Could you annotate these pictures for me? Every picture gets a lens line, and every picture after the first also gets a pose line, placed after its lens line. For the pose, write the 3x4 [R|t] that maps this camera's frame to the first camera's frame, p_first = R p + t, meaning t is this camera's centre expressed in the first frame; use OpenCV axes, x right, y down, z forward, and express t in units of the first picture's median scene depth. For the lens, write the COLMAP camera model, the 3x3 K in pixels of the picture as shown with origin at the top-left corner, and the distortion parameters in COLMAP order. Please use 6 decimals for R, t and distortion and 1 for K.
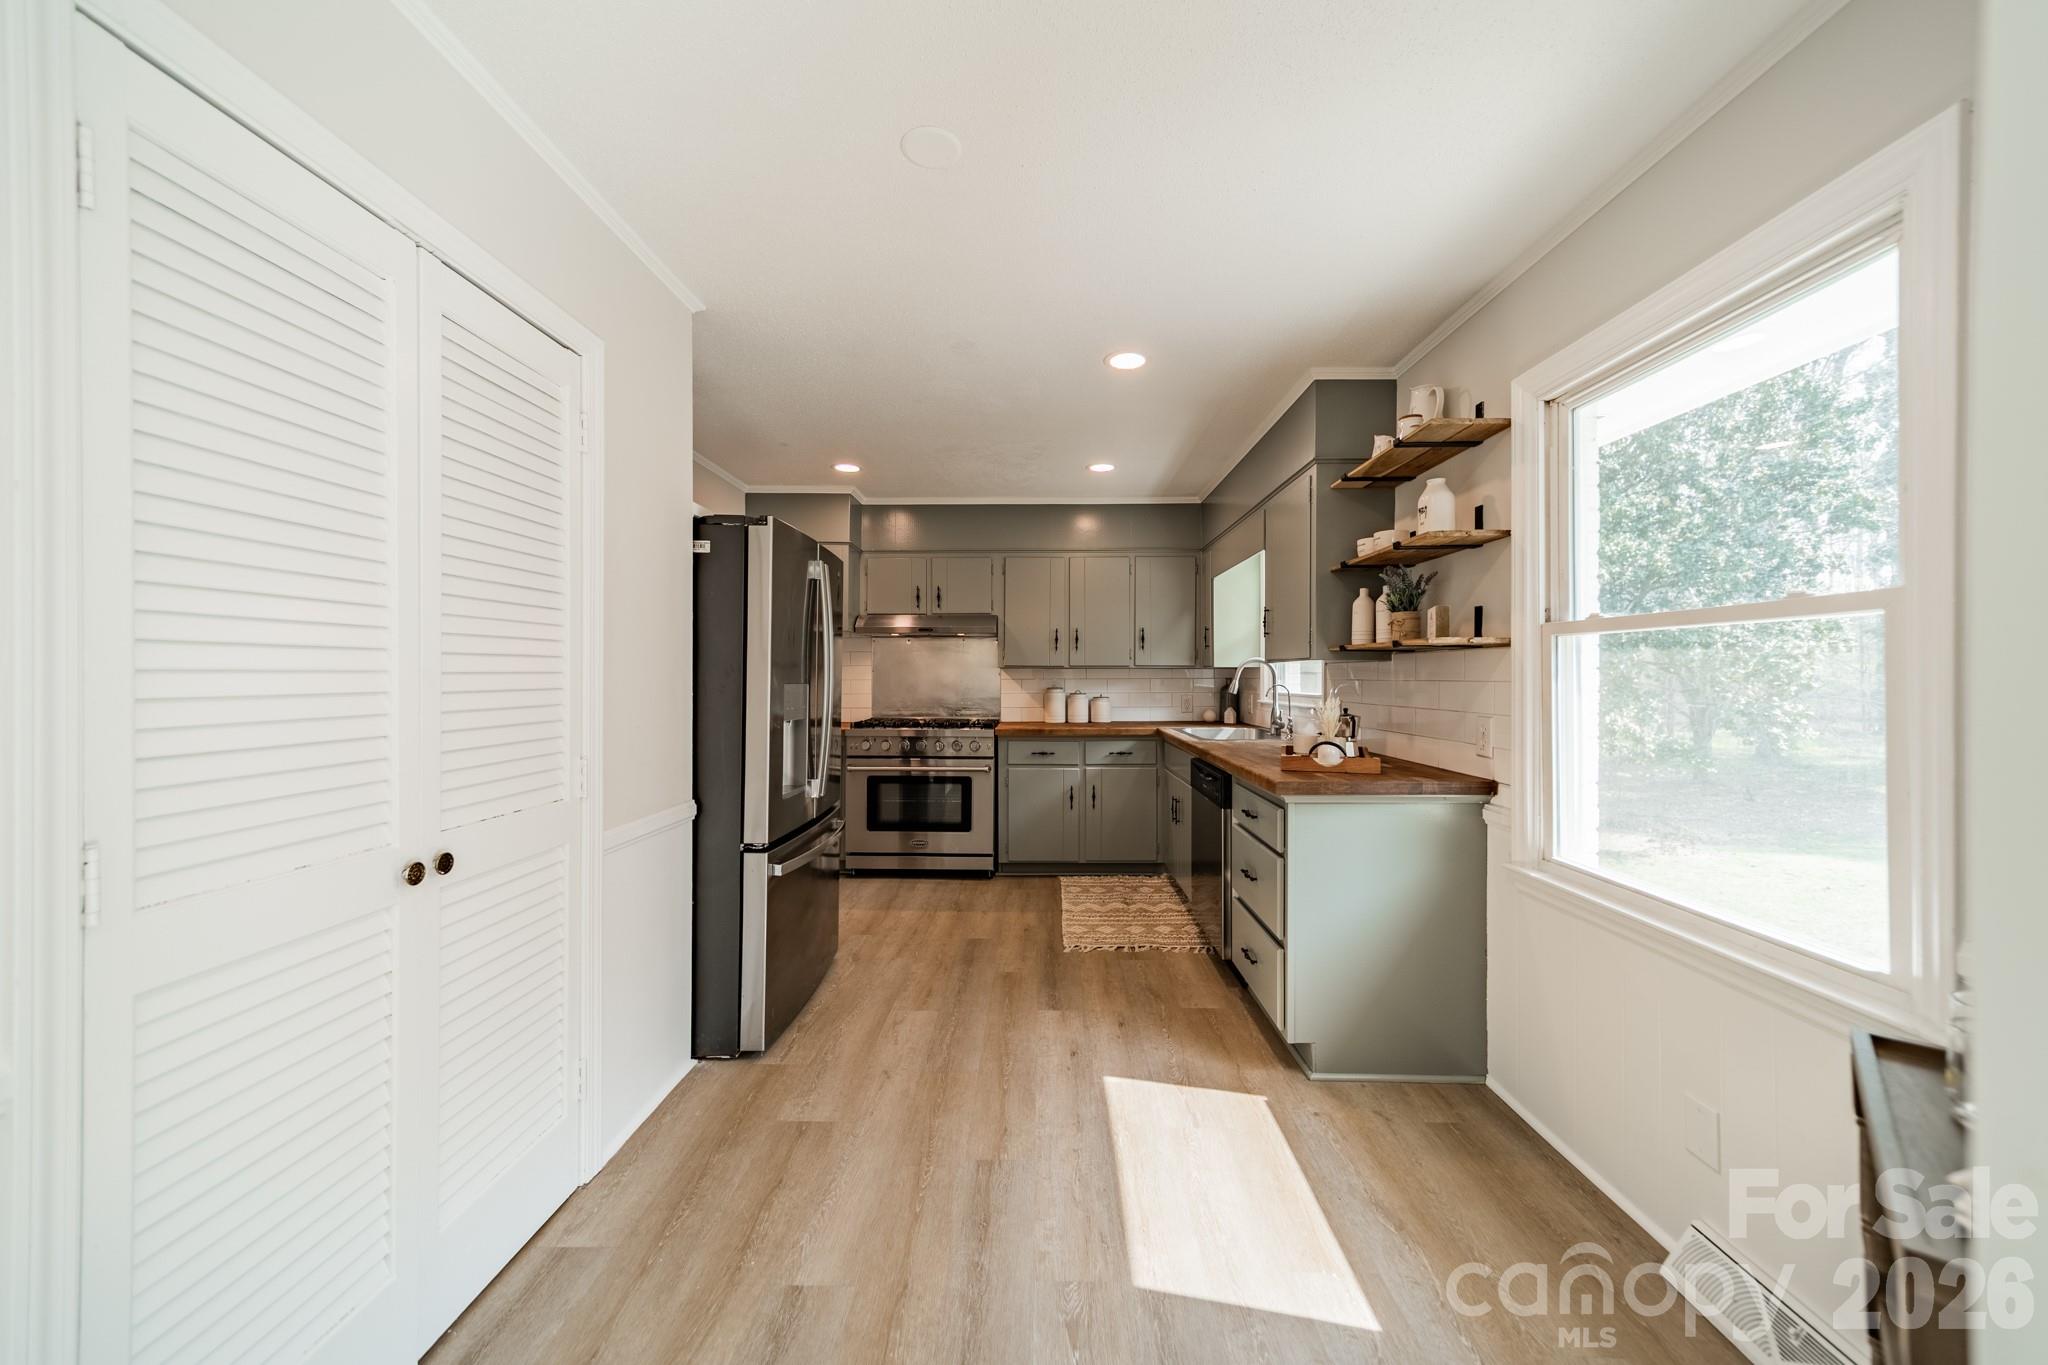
lens RADIAL K [[725.8, 0, 1029.1], [0, 725.8, 678.4], [0, 0, 1]] dist [0.007980, -0.000186]
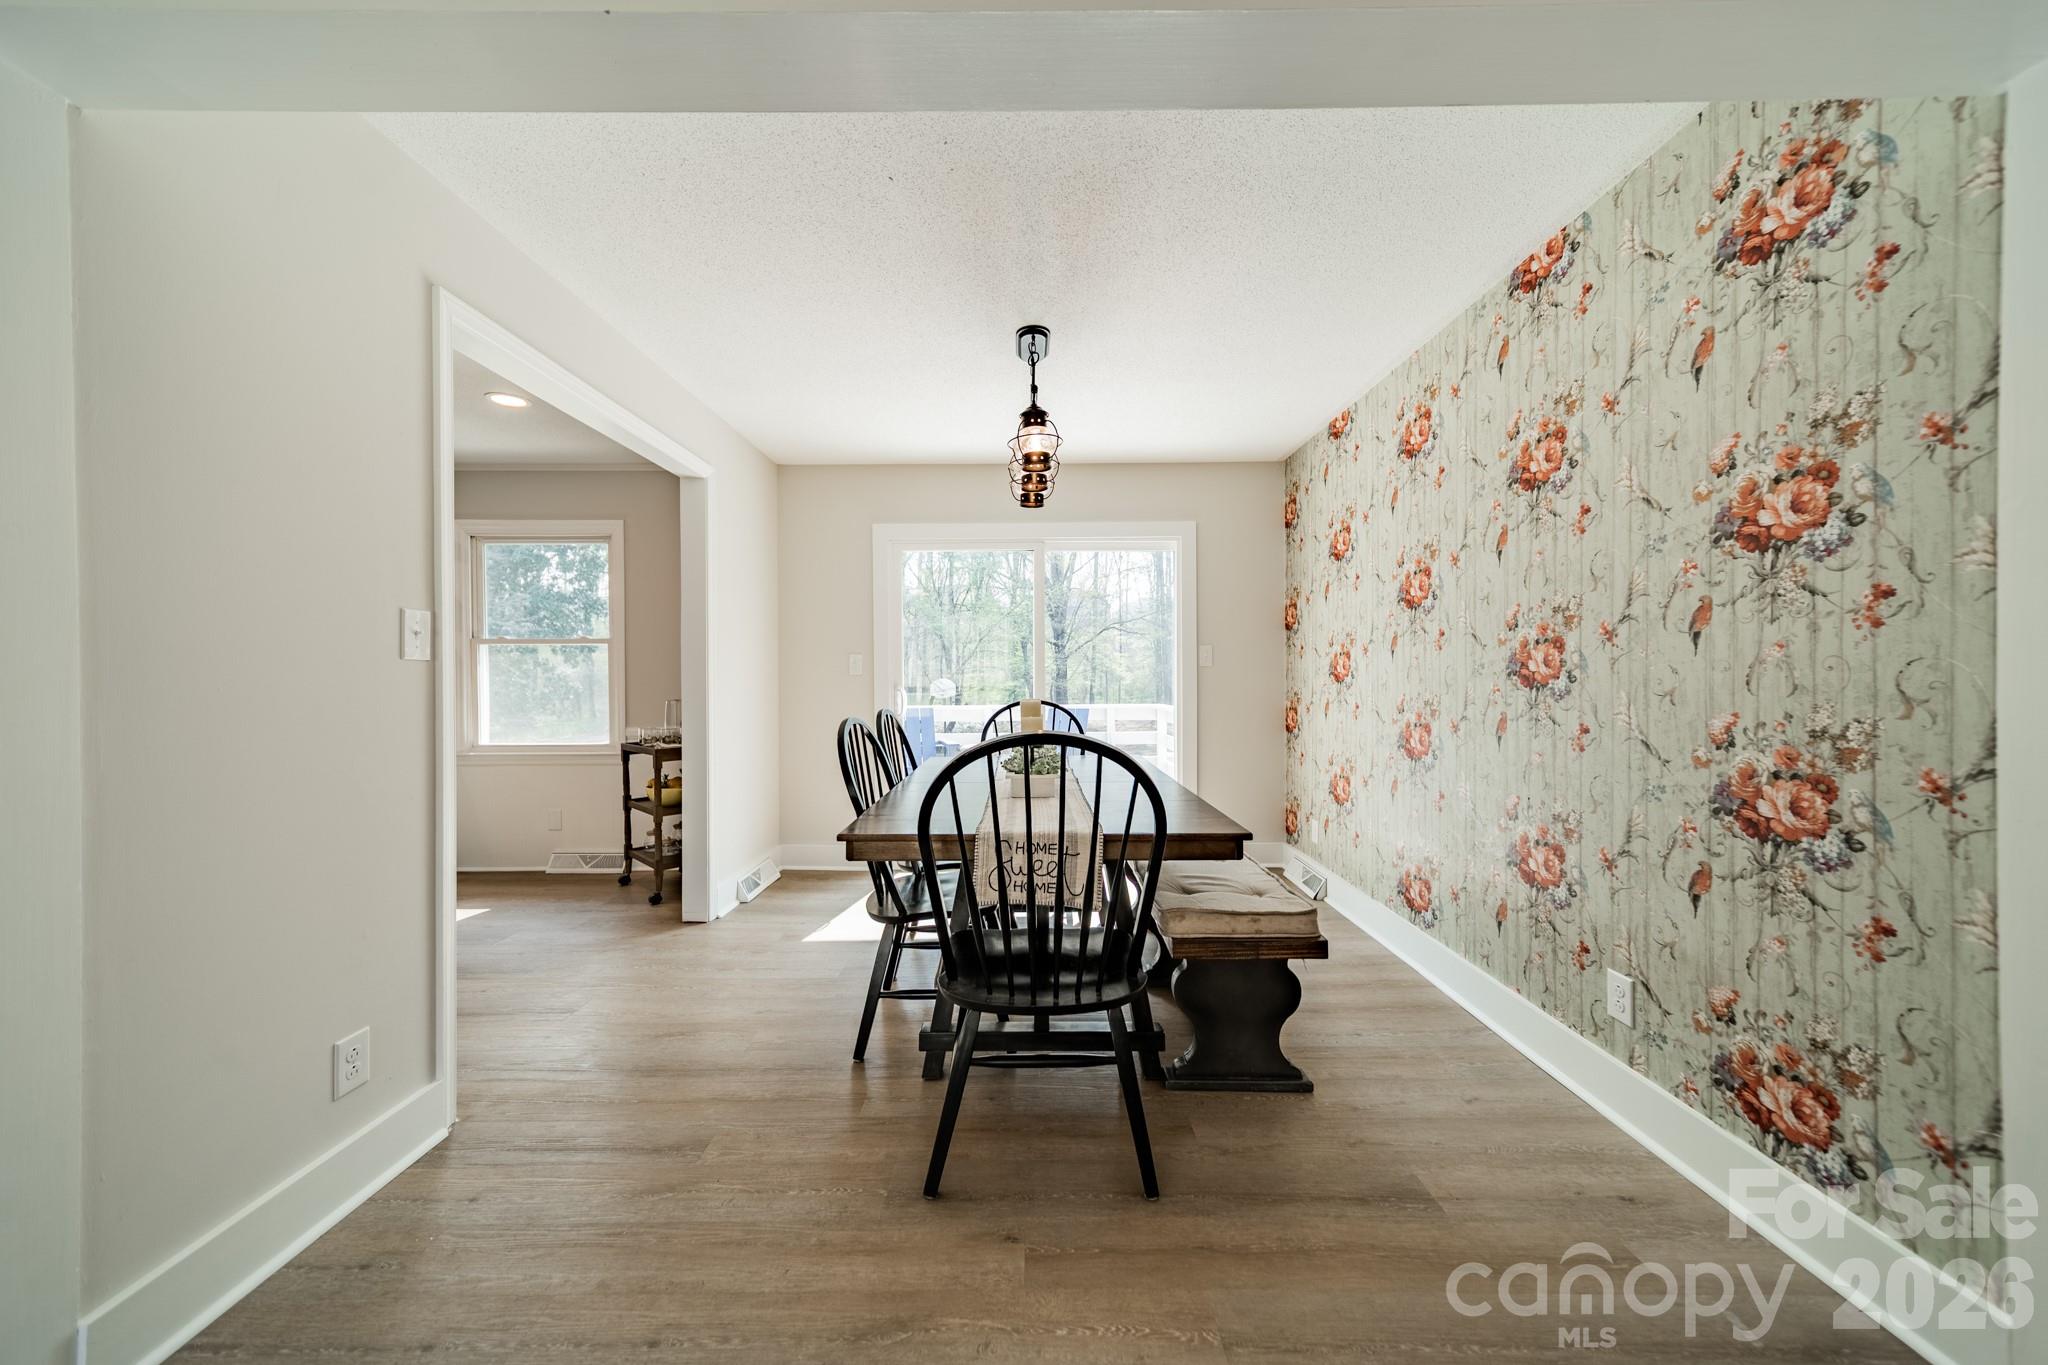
lens RADIAL K [[725.8, 0, 1029.1], [0, 725.8, 678.4], [0, 0, 1]] dist [0.007980, -0.000186]
pose [[-0.020921, -0.005628, 0.999765, -0.973683], [0.008202, 0.999950, 0.005800, 0.028719], [-0.999747, 0.008321, -0.020873, -0.396655]]
